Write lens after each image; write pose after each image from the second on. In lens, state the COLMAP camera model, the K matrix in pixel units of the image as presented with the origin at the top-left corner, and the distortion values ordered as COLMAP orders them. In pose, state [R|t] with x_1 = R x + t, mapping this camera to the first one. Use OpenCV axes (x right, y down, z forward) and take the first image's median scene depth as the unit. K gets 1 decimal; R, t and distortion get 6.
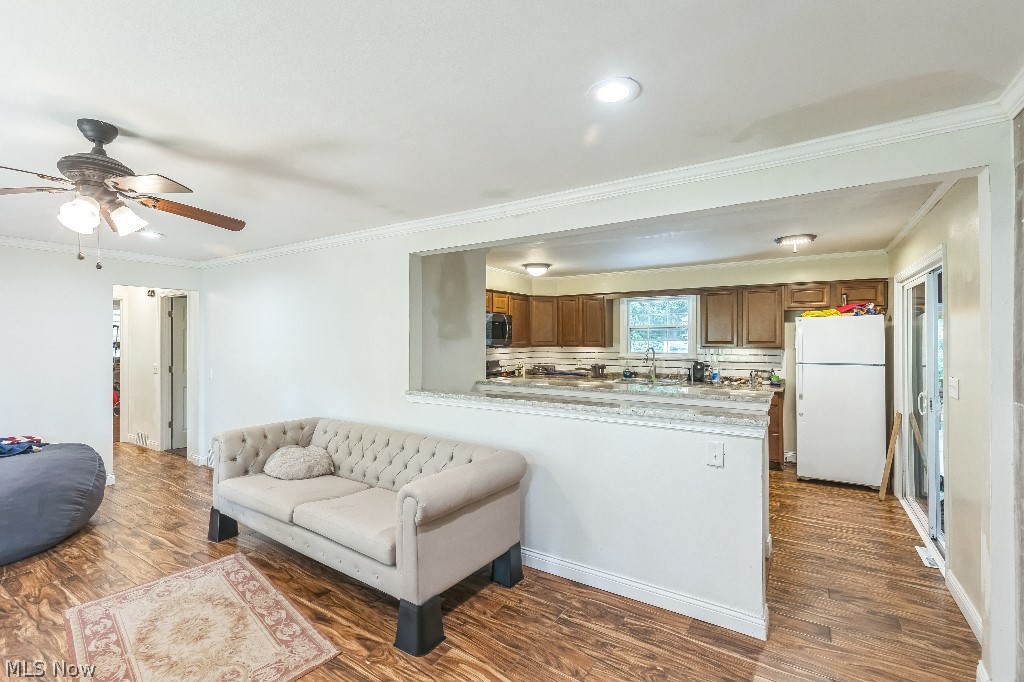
lens RADIAL K [[464.9, 0, 507.5], [0, 464.9, 338.0], [0, 0, 1]] dist [0.003942, 0.000321]
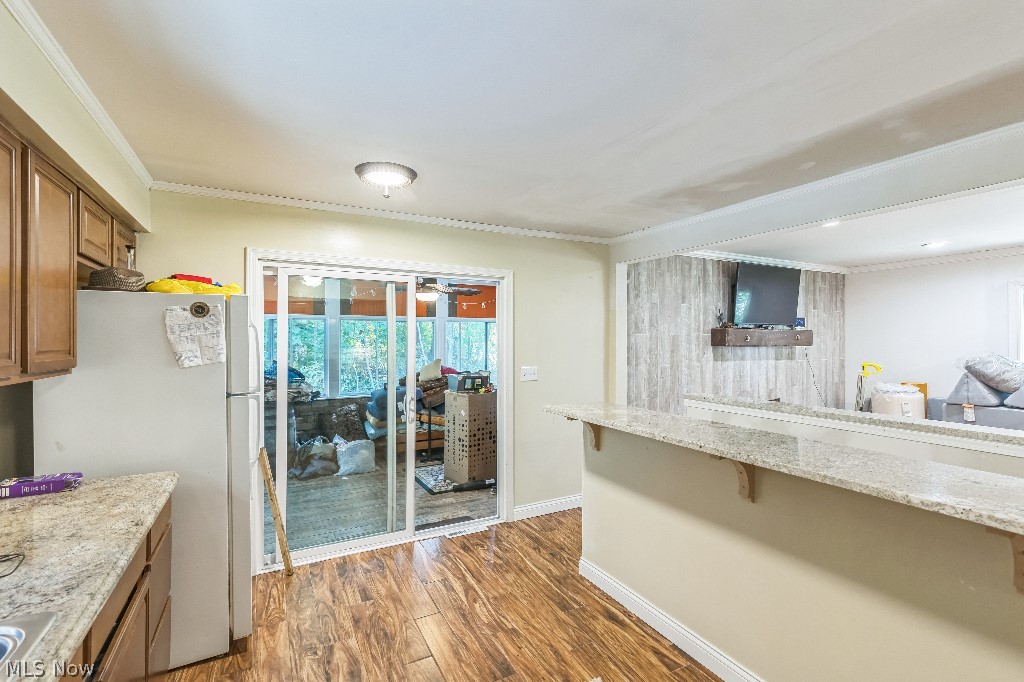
lens RADIAL K [[464.9, 0, 517.9], [0, 464.9, 340.4], [0, 0, 1]] dist [0.003942, 0.000321]
pose [[-0.878709, 0.000690, 0.477357, 0.151563], [0.000790, 1.000000, 0.000007, 0.001262], [-0.477357, 0.000384, -0.878709, 1.173510]]
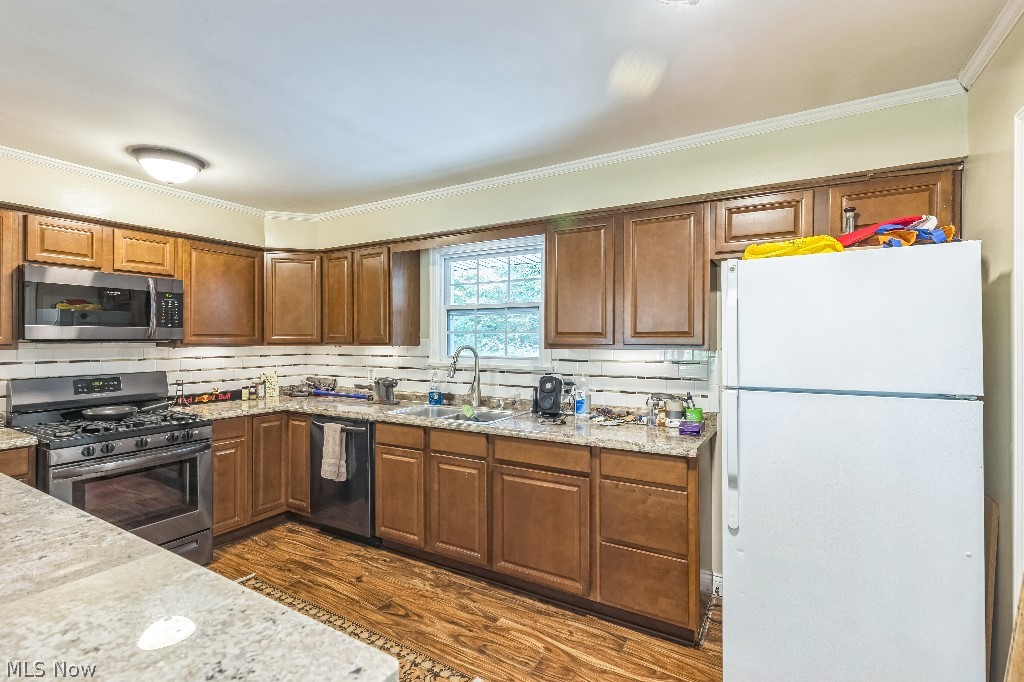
lens RADIAL K [[464.9, 0, 511.9], [0, 464.9, 341.3], [0, 0, 1]] dist [0.003942, 0.000321]
pose [[0.999079, 0.002013, 0.042860, 0.404839], [-0.002115, 0.999995, 0.002329, 0.016355], [-0.042855, -0.002418, 0.999078, 0.593170]]
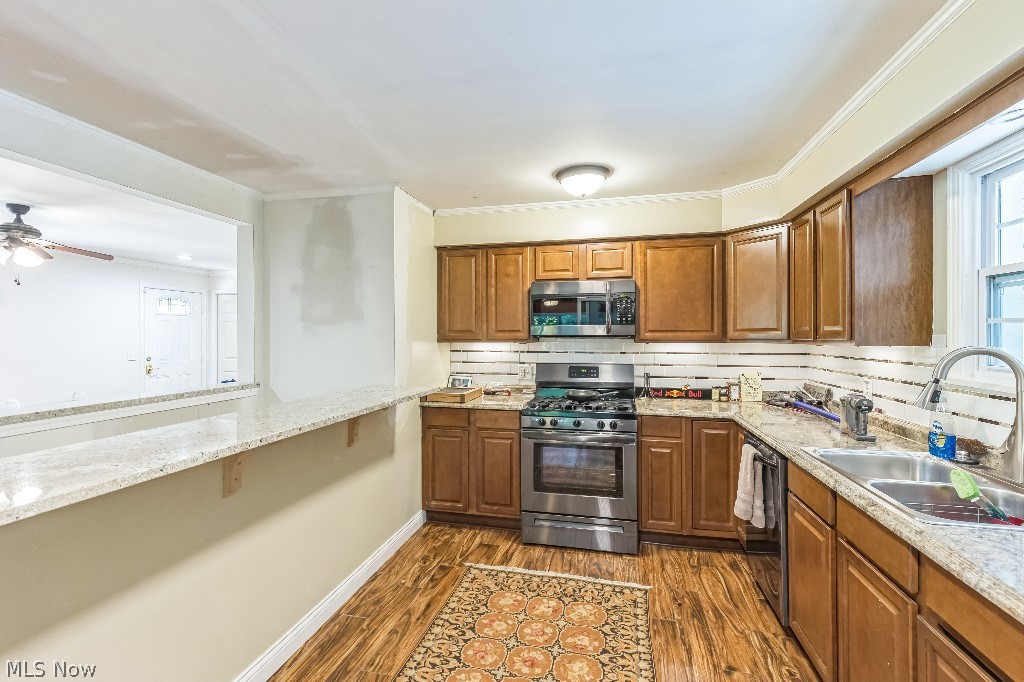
lens RADIAL K [[464.9, 0, 510.9], [0, 464.9, 335.8], [0, 0, 1]] dist [0.003942, 0.000321]
pose [[0.331577, 0.001713, -0.943427, 0.552319], [0.000402, 0.999998, 0.001957, 0.015529], [0.943428, -0.001028, 0.331576, 0.834323]]
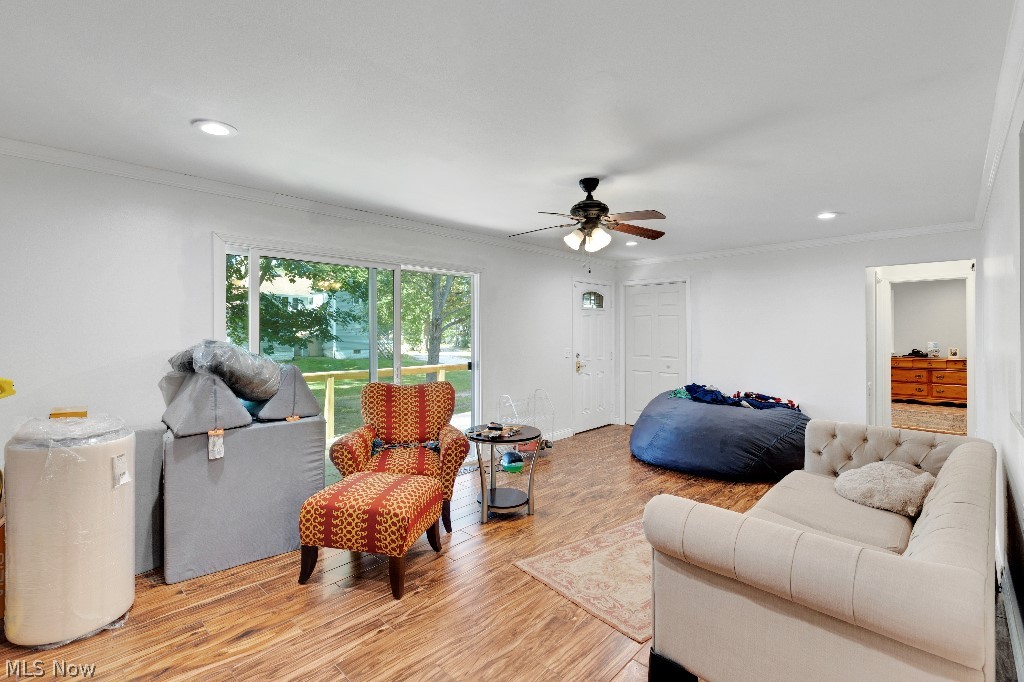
lens RADIAL K [[453.8, 0, 512.7], [0, 453.8, 334.7], [0, 0, 1]] dist [0.000892, 0.000027]
pose [[-0.171197, 0.005788, -0.985220, 0.251152], [0.002027, 0.999983, 0.005523, 0.018224], [0.985235, -0.001051, -0.171206, 0.383330]]
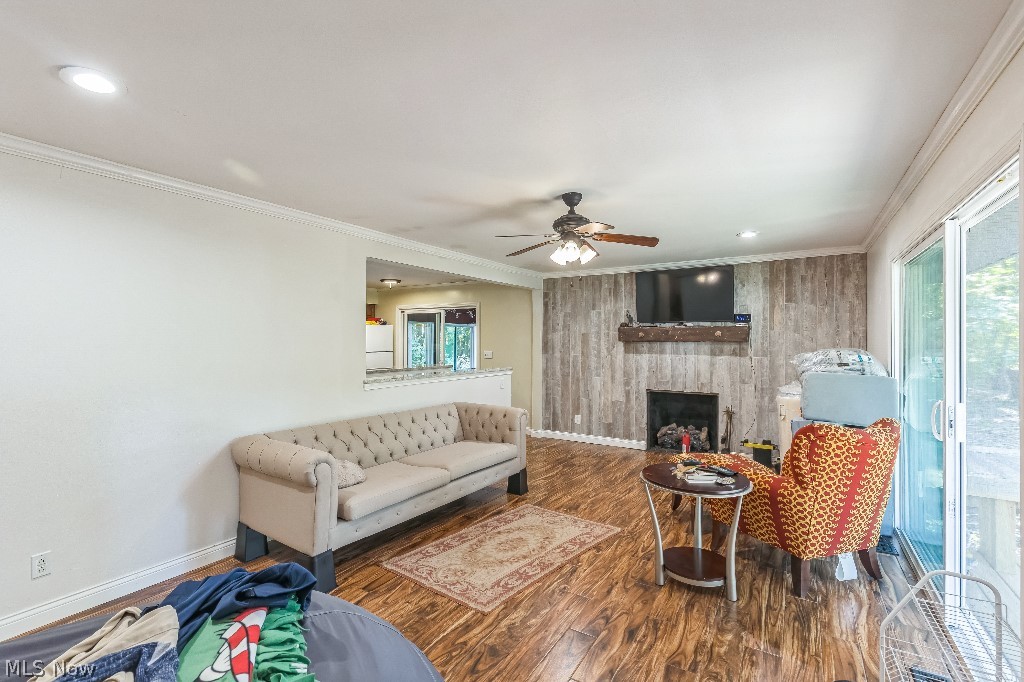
lens RADIAL K [[464.9, 0, 507.8], [0, 464.9, 337.8], [0, 0, 1]] dist [0.003942, 0.000321]
pose [[-0.021976, 0.007309, 0.999732, -0.936987], [-0.000773, 0.999973, -0.007328, 0.012622], [-0.999758, -0.000933, -0.021970, 0.477609]]
